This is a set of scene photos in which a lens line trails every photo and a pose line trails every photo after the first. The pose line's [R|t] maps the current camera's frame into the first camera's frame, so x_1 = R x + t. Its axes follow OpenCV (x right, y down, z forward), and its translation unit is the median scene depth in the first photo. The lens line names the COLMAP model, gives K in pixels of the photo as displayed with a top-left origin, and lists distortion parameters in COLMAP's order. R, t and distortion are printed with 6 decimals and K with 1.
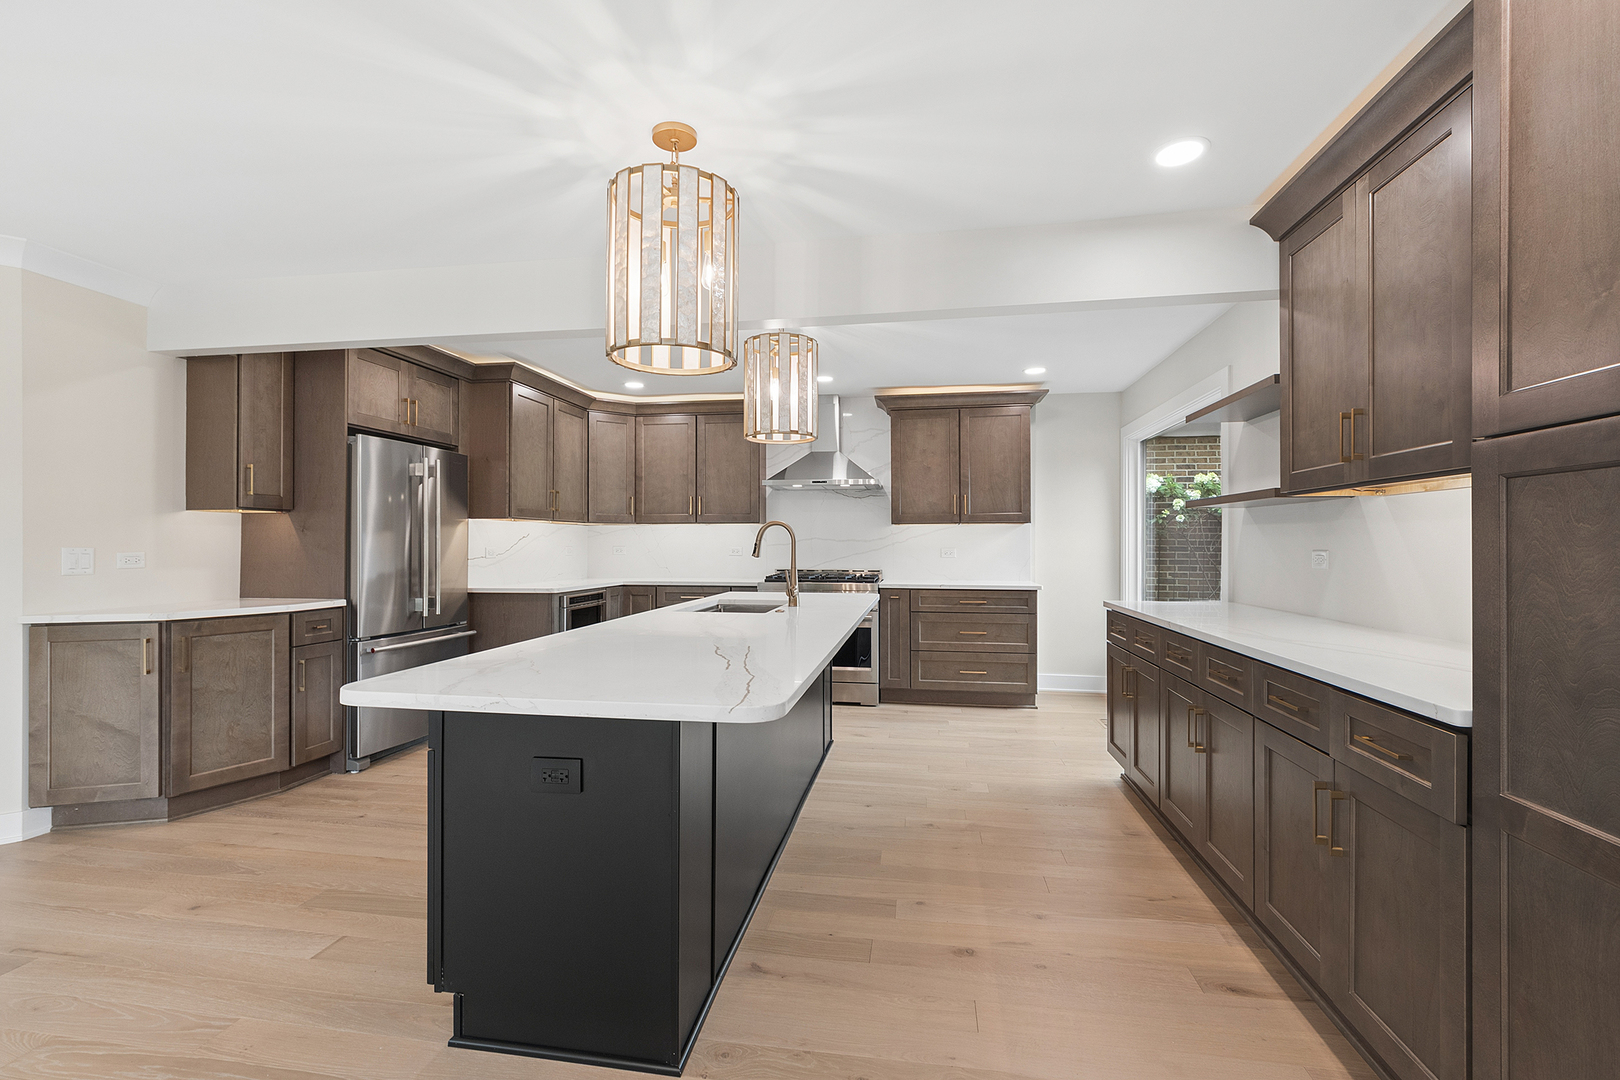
lens RADIAL K [[718.5, 0, 813.2], [0, 718.5, 539.4], [0, 0, 1]] dist [-0.003342, -0.000014]
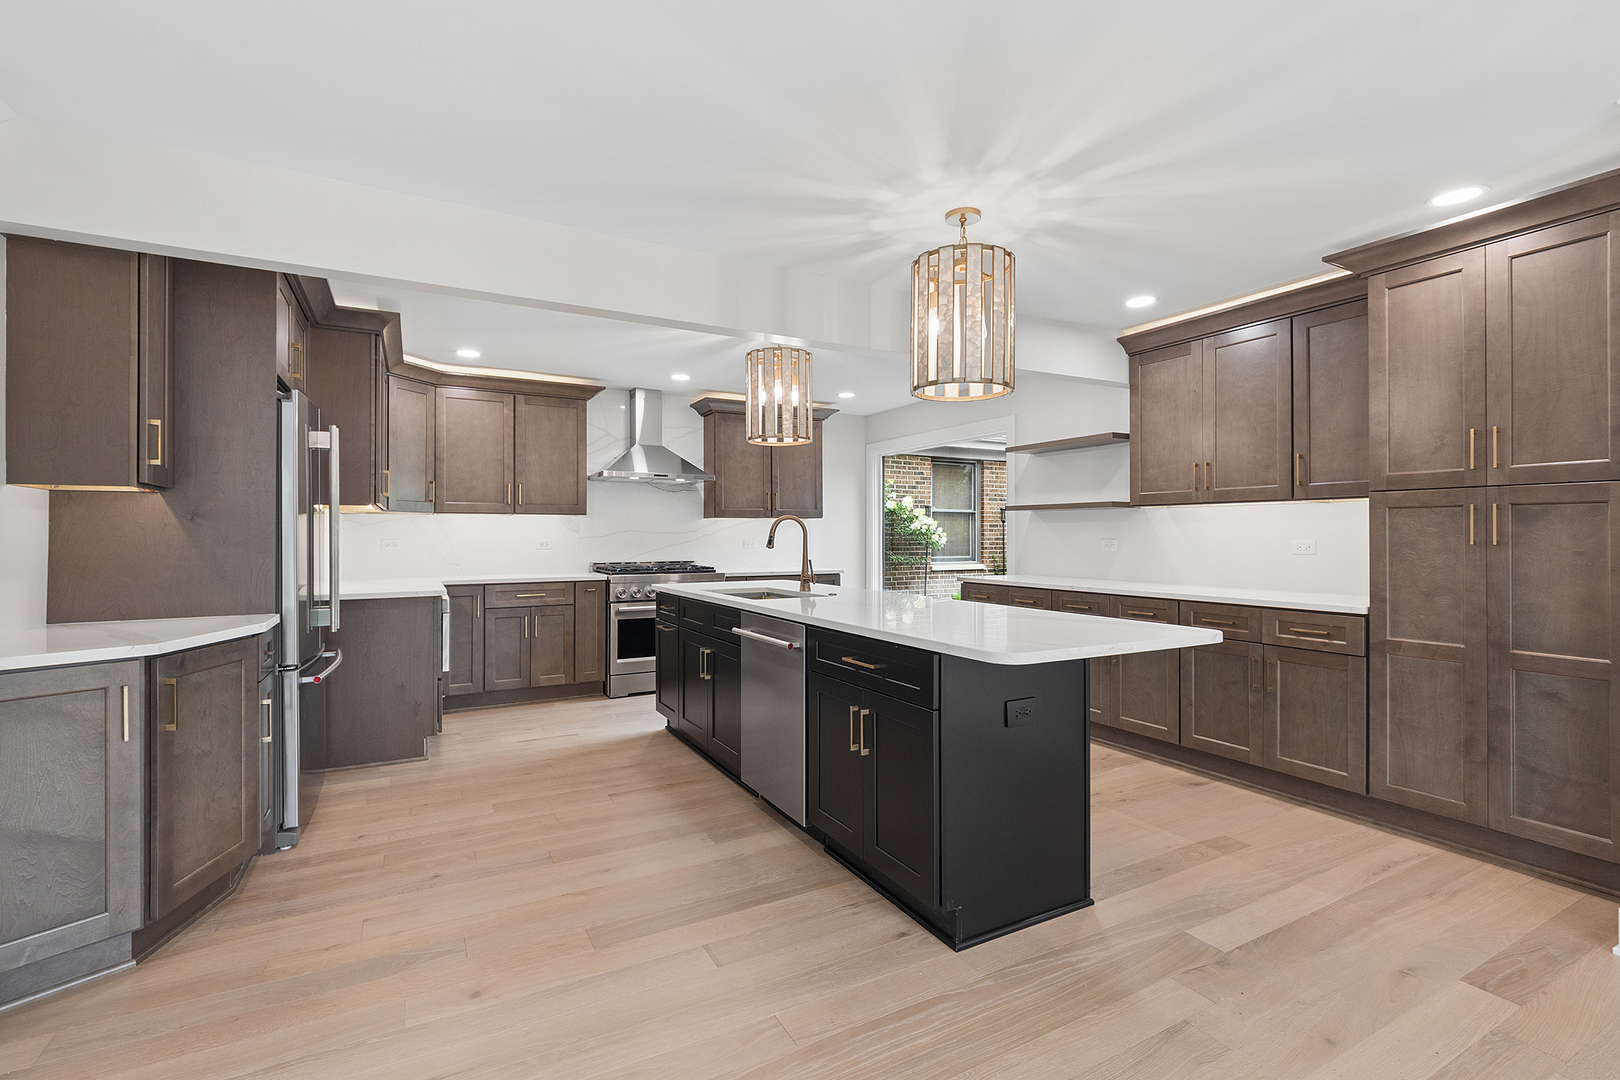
lens RADIAL K [[718.5, 0, 813.4], [0, 718.5, 532.0], [0, 0, 1]] dist [-0.003342, -0.000014]
pose [[0.790736, 0.000585, 0.612157, -0.749185], [-0.001704, 0.999998, 0.001244, -0.002110], [-0.612155, -0.002027, 0.790735, 0.098544]]
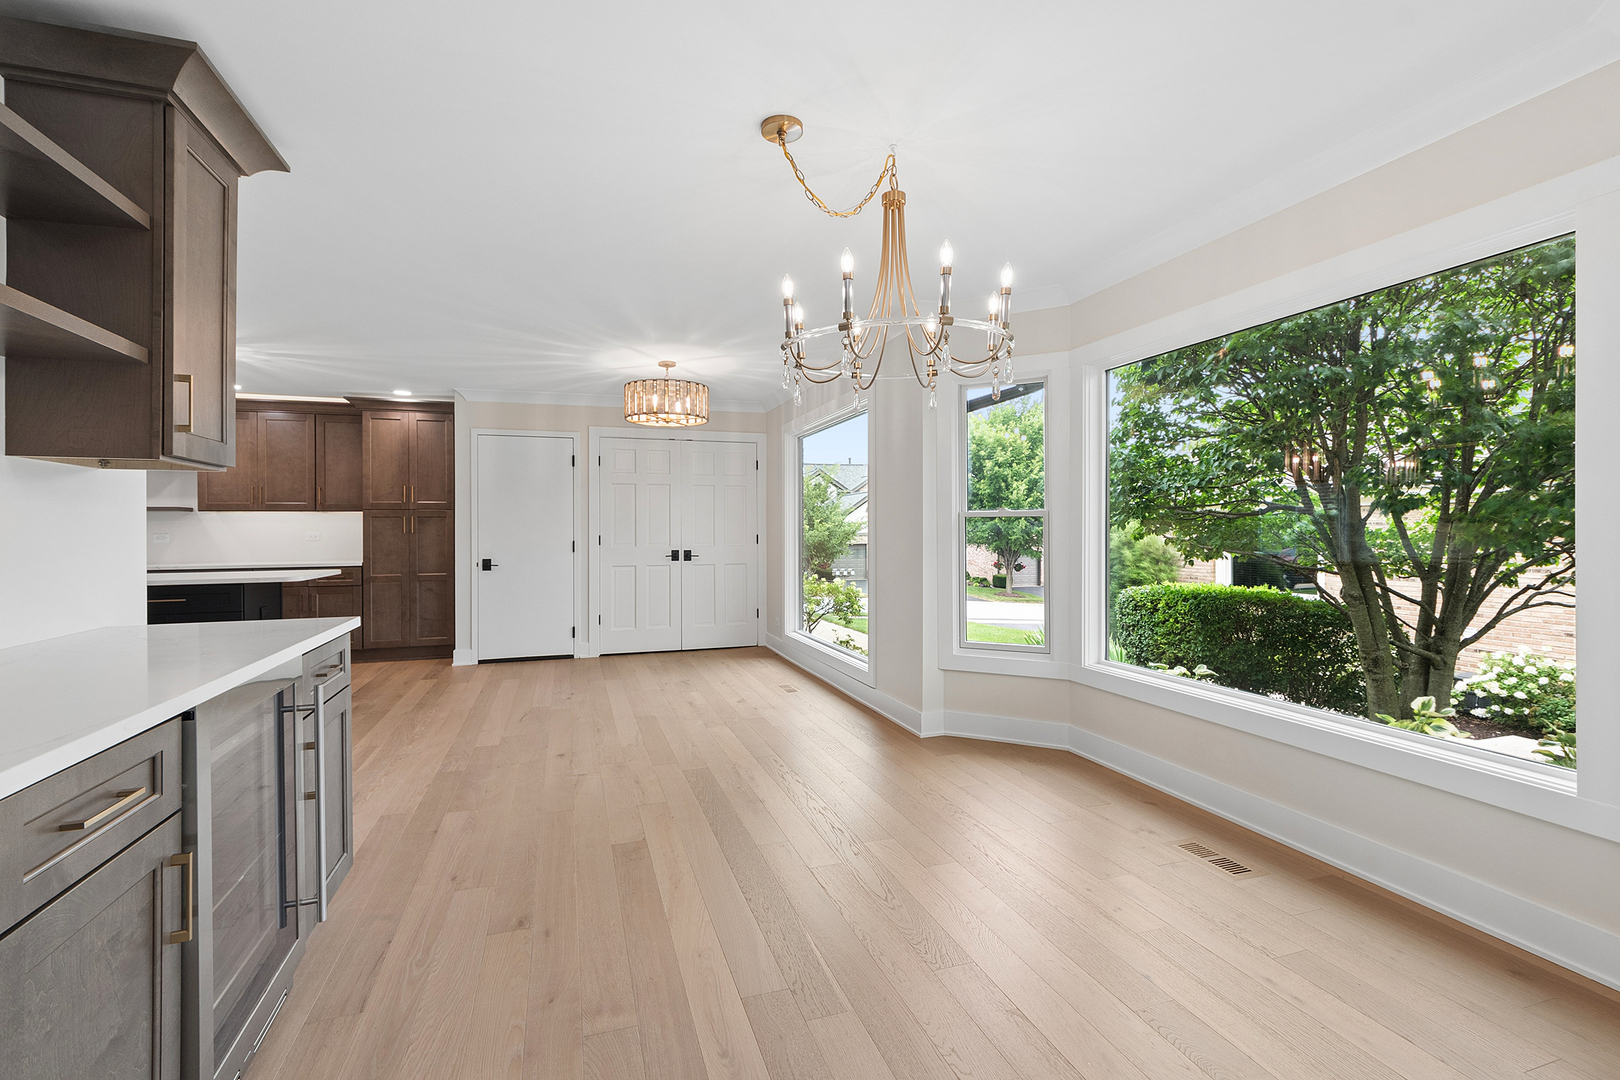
lens RADIAL K [[718.5, 0, 805.8], [0, 718.5, 531.3], [0, 0, 1]] dist [-0.003342, -0.000014]
pose [[-0.460940, 0.000561, 0.887431, -1.947406], [0.001579, 0.999999, 0.000188, 0.008807], [-0.887430, 0.001488, -0.460940, 0.211754]]
